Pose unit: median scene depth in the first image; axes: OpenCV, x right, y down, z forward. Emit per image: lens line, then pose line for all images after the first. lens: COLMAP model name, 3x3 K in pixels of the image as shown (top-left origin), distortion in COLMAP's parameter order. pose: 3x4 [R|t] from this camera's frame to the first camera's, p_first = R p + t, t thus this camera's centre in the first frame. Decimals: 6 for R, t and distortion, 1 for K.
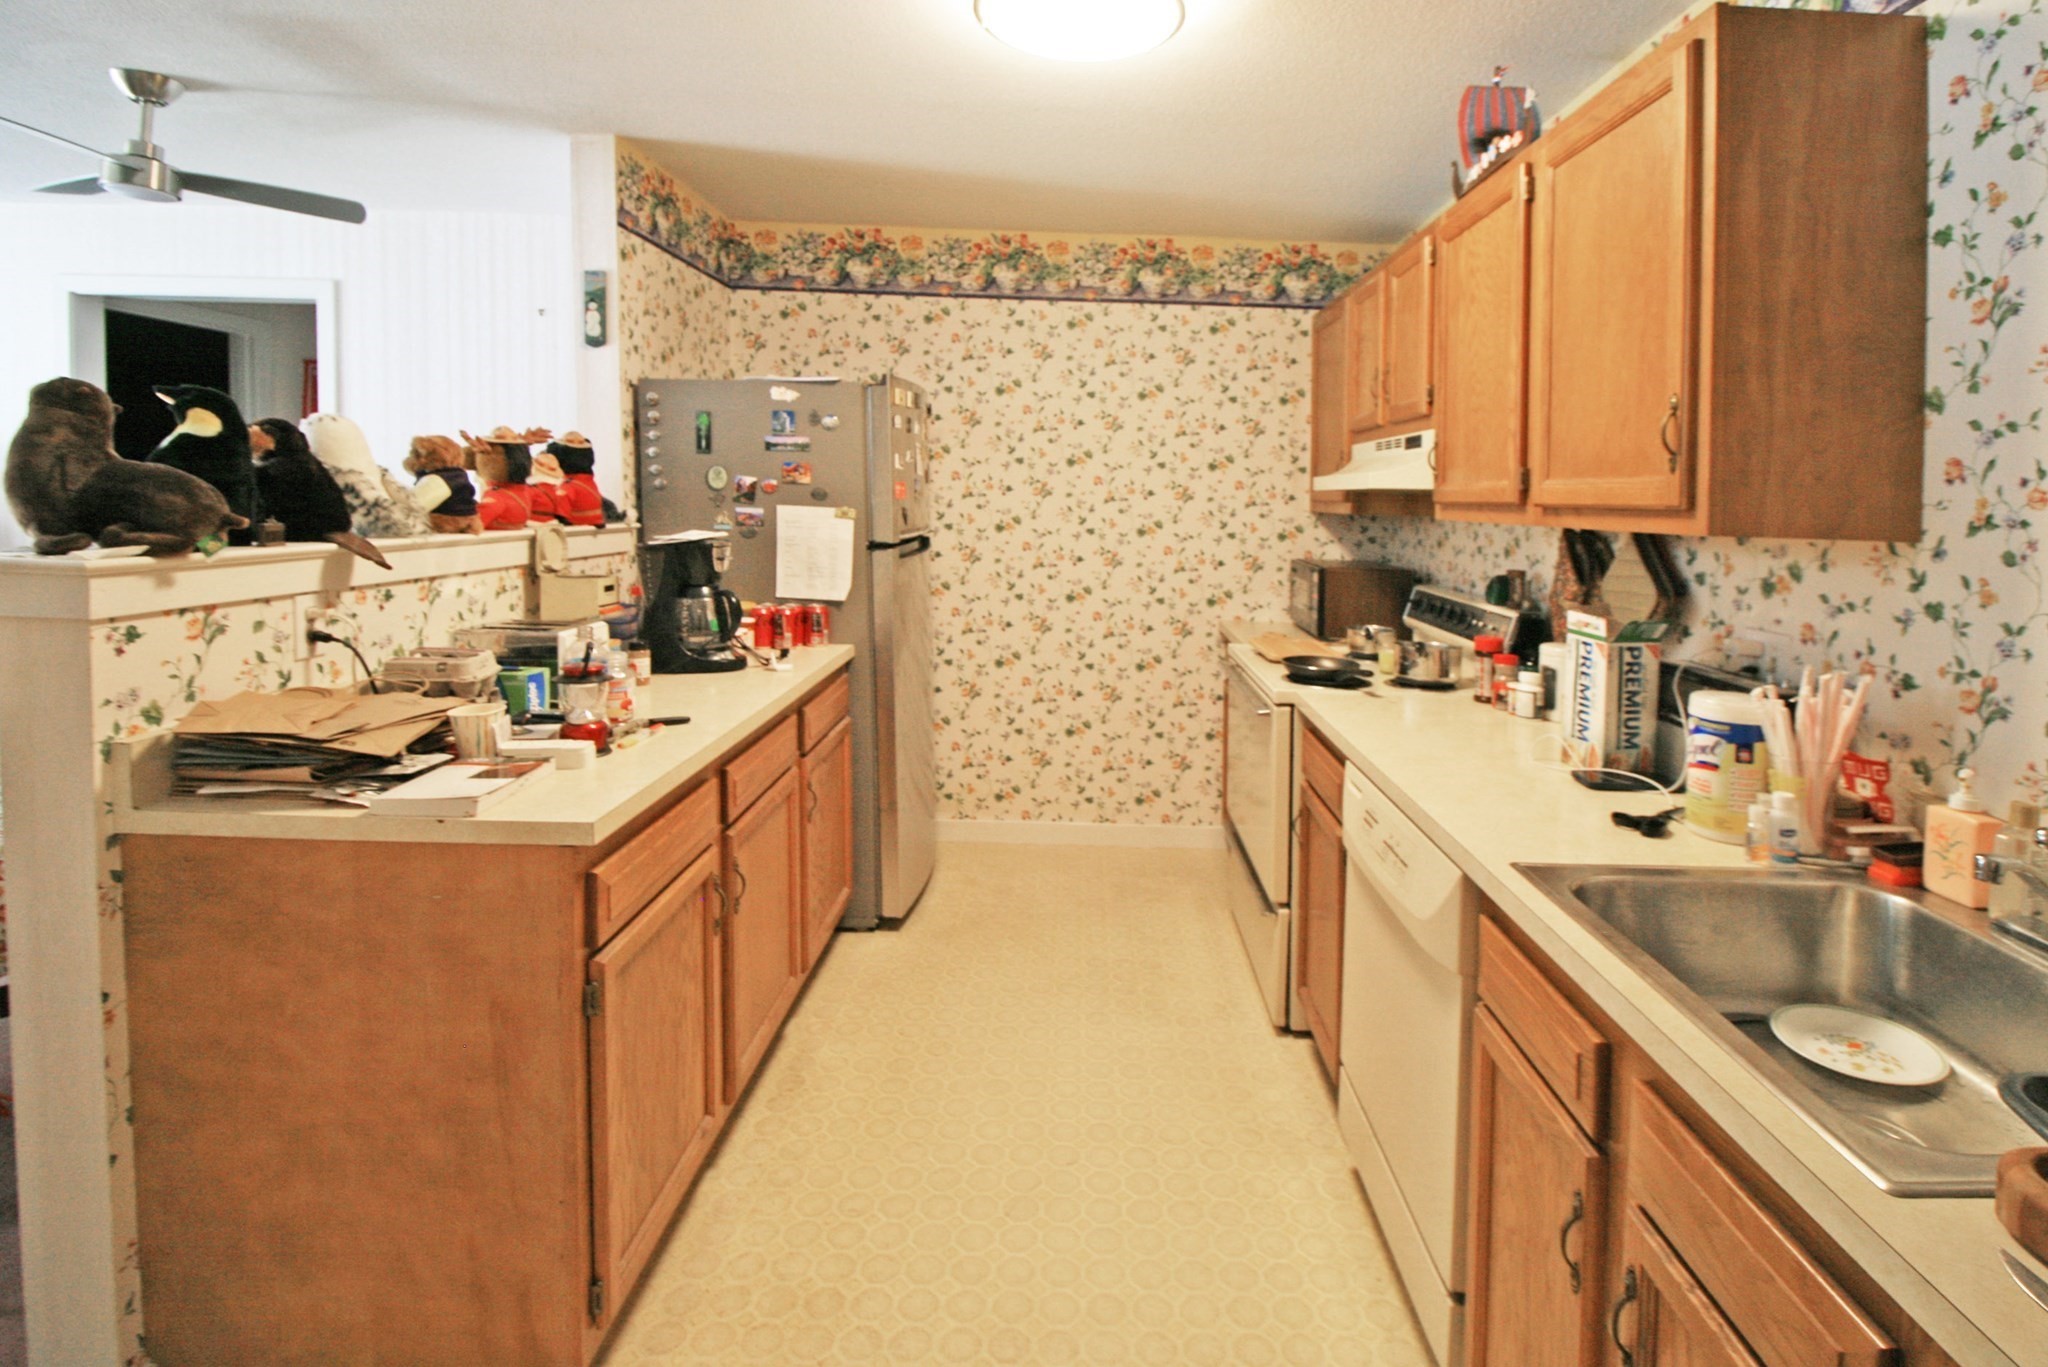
lens RADIAL K [[961.0, 0, 1019.8], [0, 961.0, 677.9], [0, 0, 1]] dist [-0.003235, -0.002729]
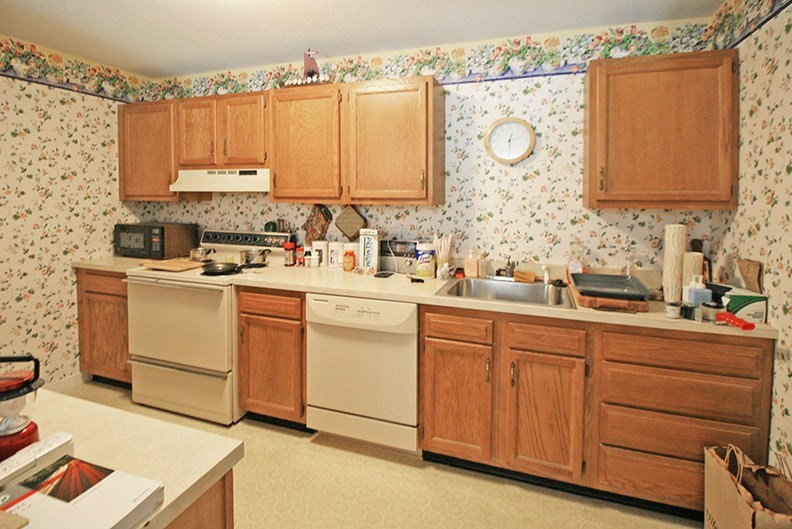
lens RADIAL K [[406.4, 0, 393.2], [0, 406.4, 263.3], [0, 0, 1]] dist [-0.013618, -0.001955]
pose [[0.351190, -0.177242, 0.919375, -0.328984], [0.175763, 0.976943, 0.121201, -0.049245], [-0.919659, 0.119027, 0.374245, 0.184406]]
